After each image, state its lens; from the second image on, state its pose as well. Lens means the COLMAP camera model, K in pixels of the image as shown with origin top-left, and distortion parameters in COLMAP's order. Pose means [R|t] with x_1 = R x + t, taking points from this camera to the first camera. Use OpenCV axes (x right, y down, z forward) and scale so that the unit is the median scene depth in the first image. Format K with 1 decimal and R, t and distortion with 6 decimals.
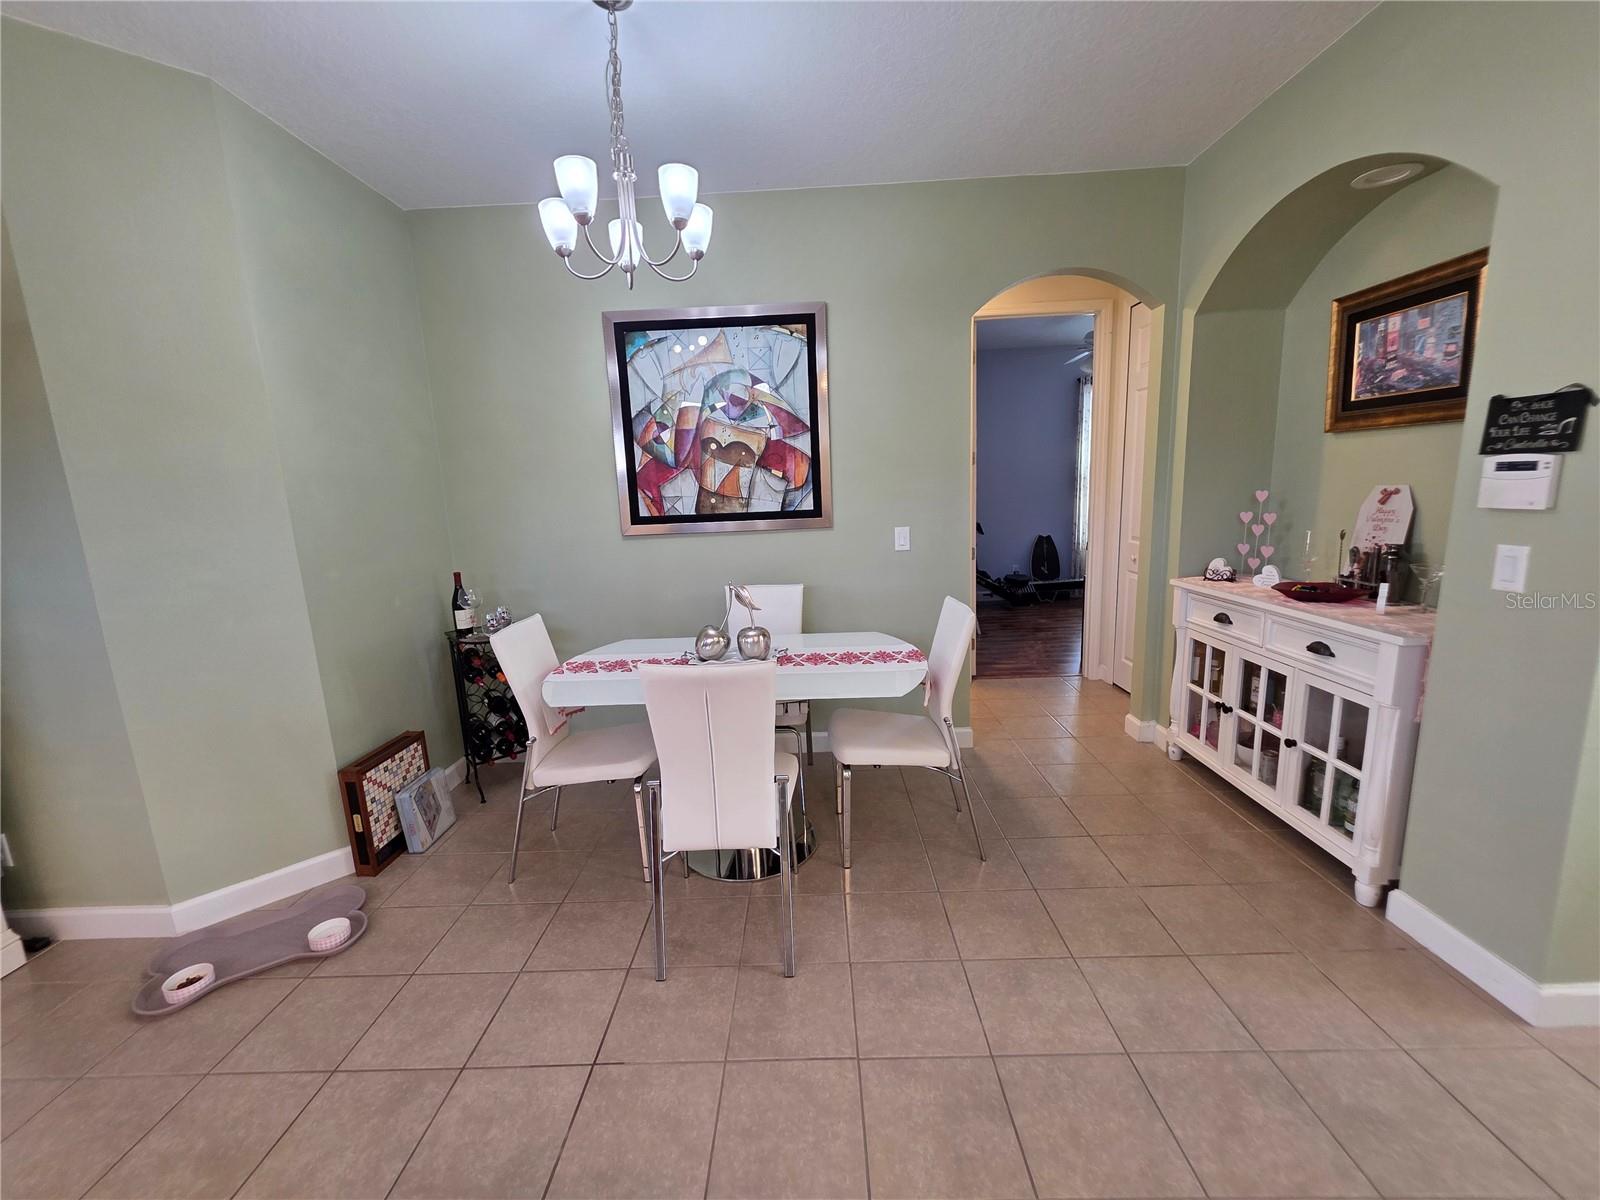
lens RADIAL K [[645.3, 0, 800.1], [0, 645.3, 603.3], [0, 0, 1]] dist [-0.000049, -0.000238]
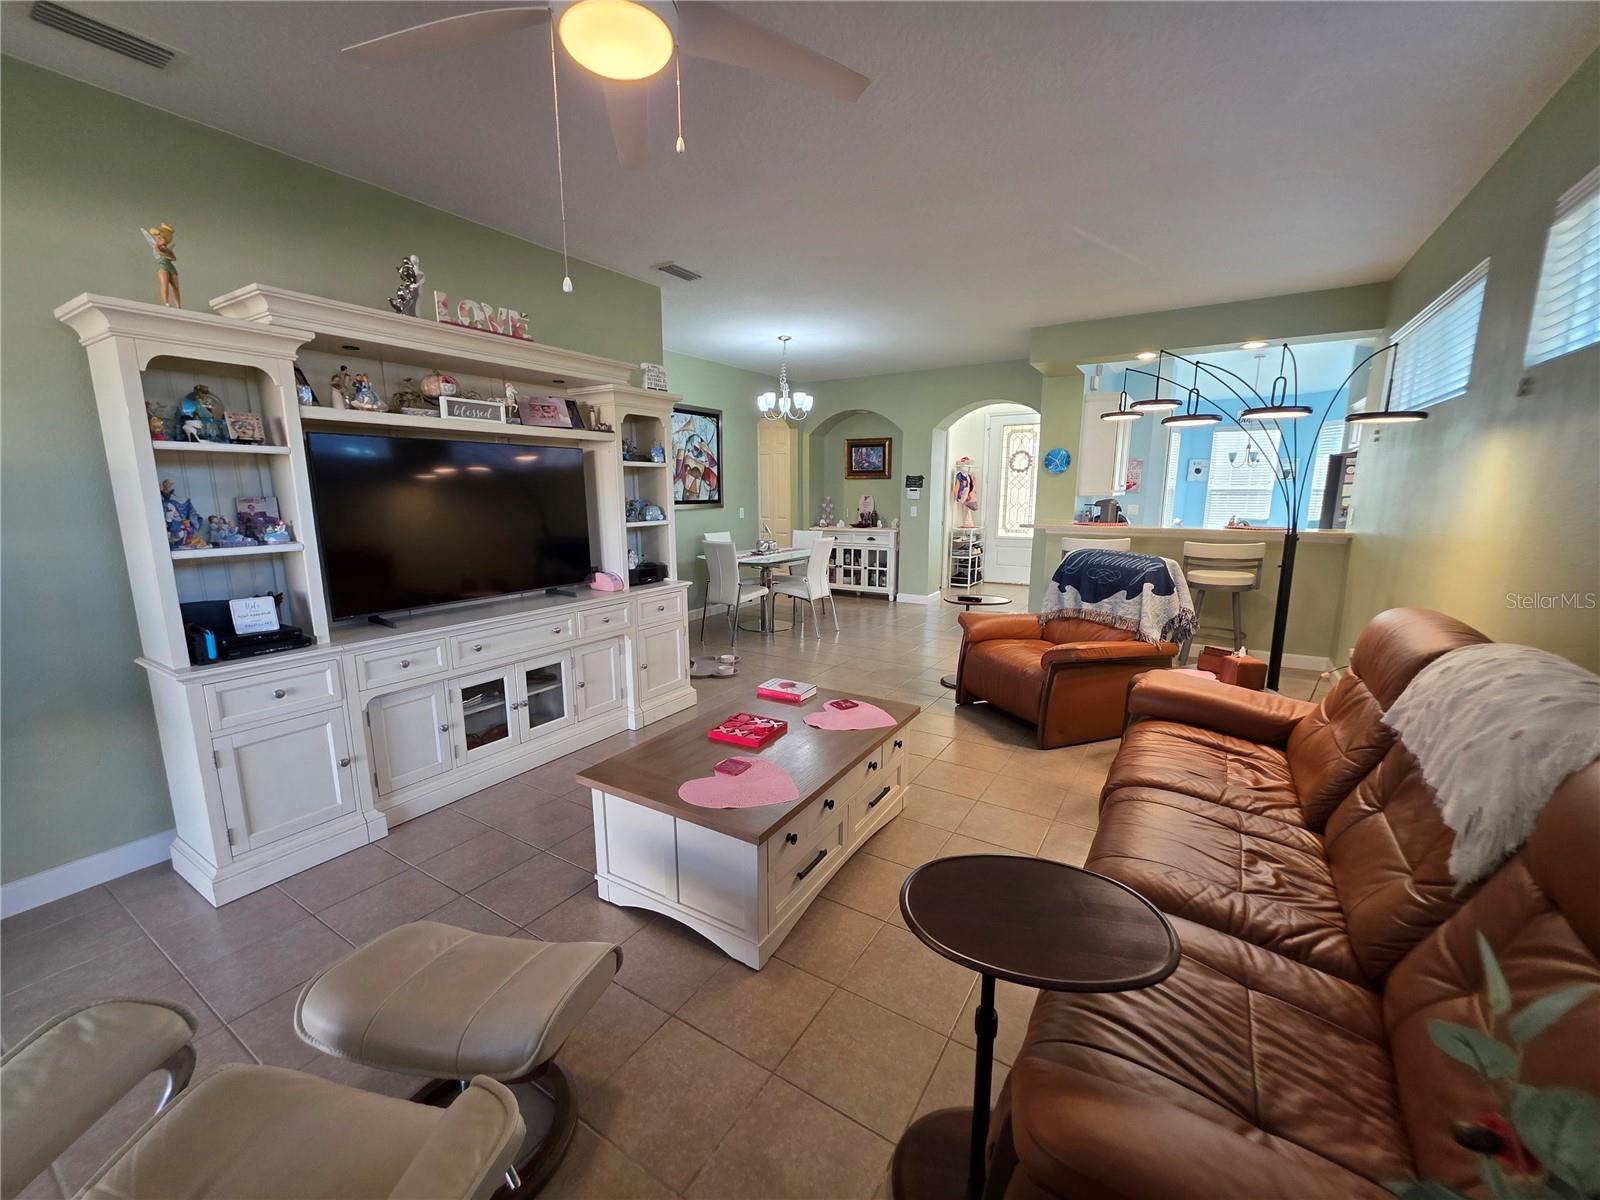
lens RADIAL K [[644.2, 0, 796.3], [0, 644.2, 607.0], [0, 0, 1]] dist [0.002477, -0.001258]
pose [[0.520623, -0.114421, 0.846085, -1.812260], [0.135610, 0.989481, 0.050368, 0.149967], [-0.842948, 0.088515, 0.530663, -0.386827]]
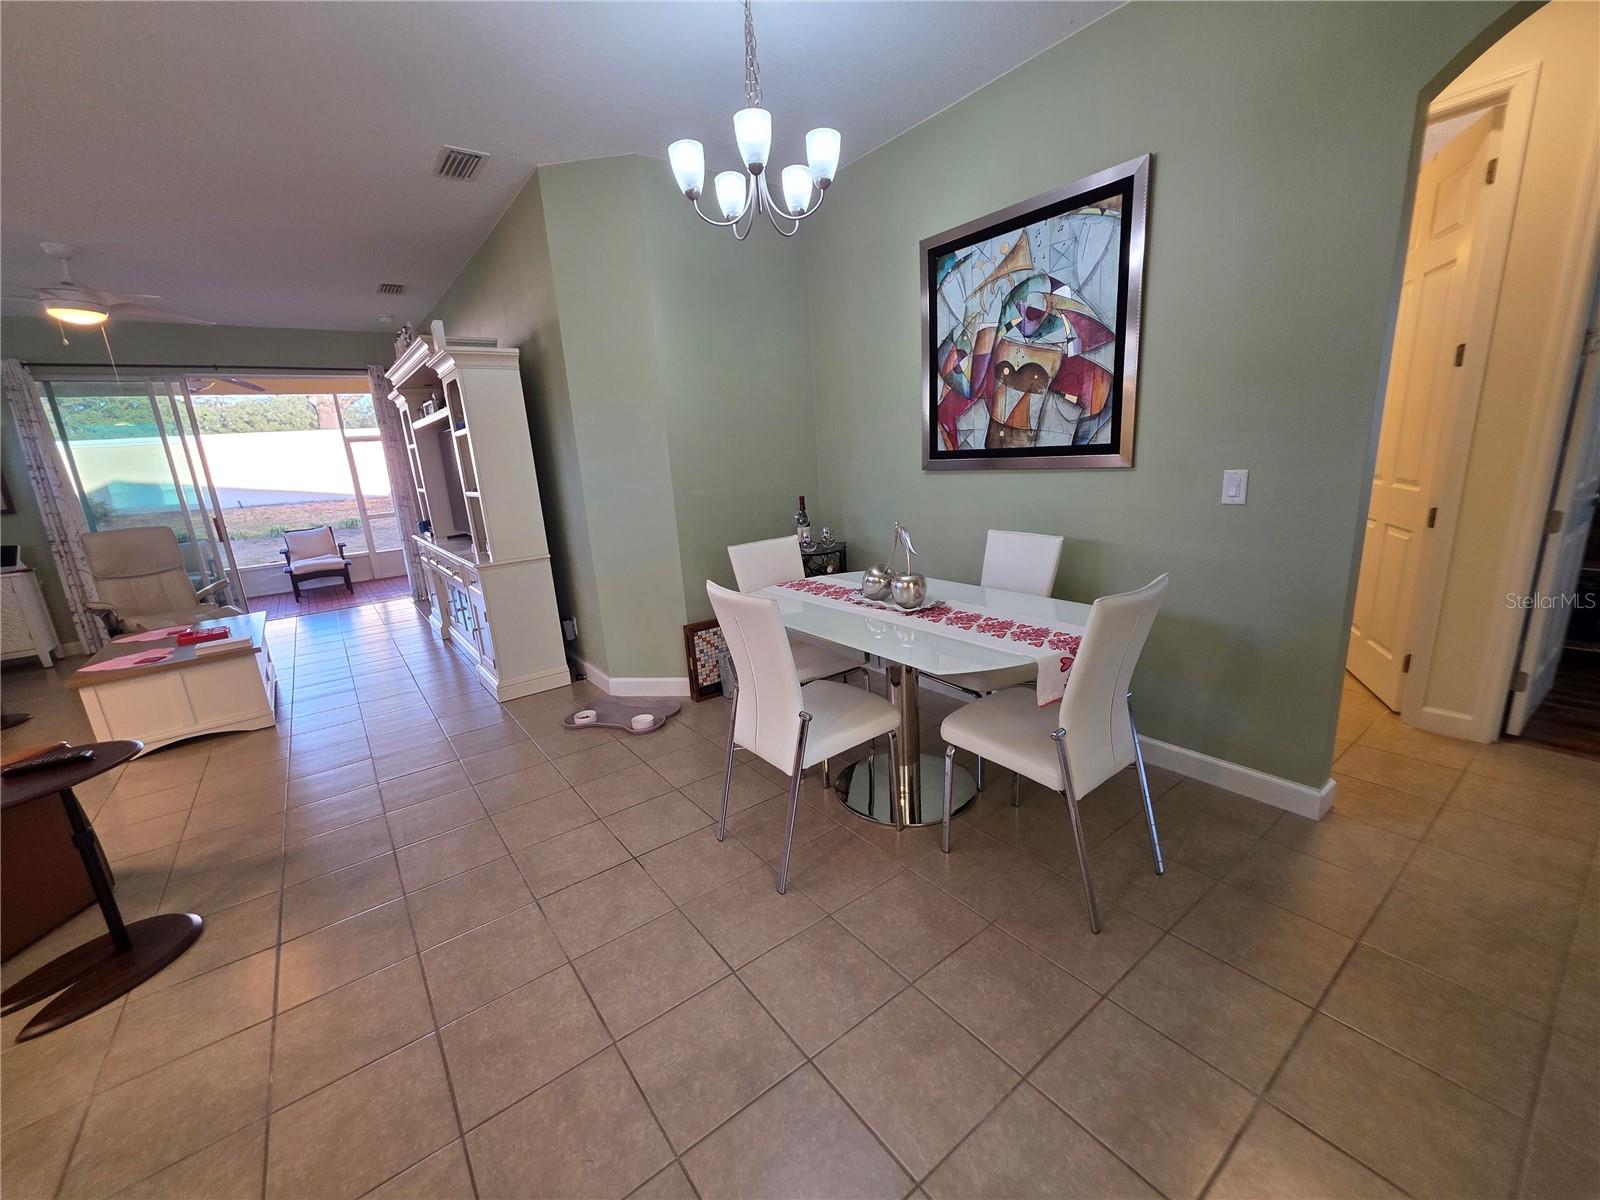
lens RADIAL K [[644.2, 0, 796.3], [0, 644.2, 607.0], [0, 0, 1]] dist [0.002477, -0.001258]
pose [[0.614179, 0.193122, -0.765172, 0.435422], [-0.105683, 0.980989, 0.162764, -0.038774], [0.782058, -0.019101, 0.622913, 0.215393]]
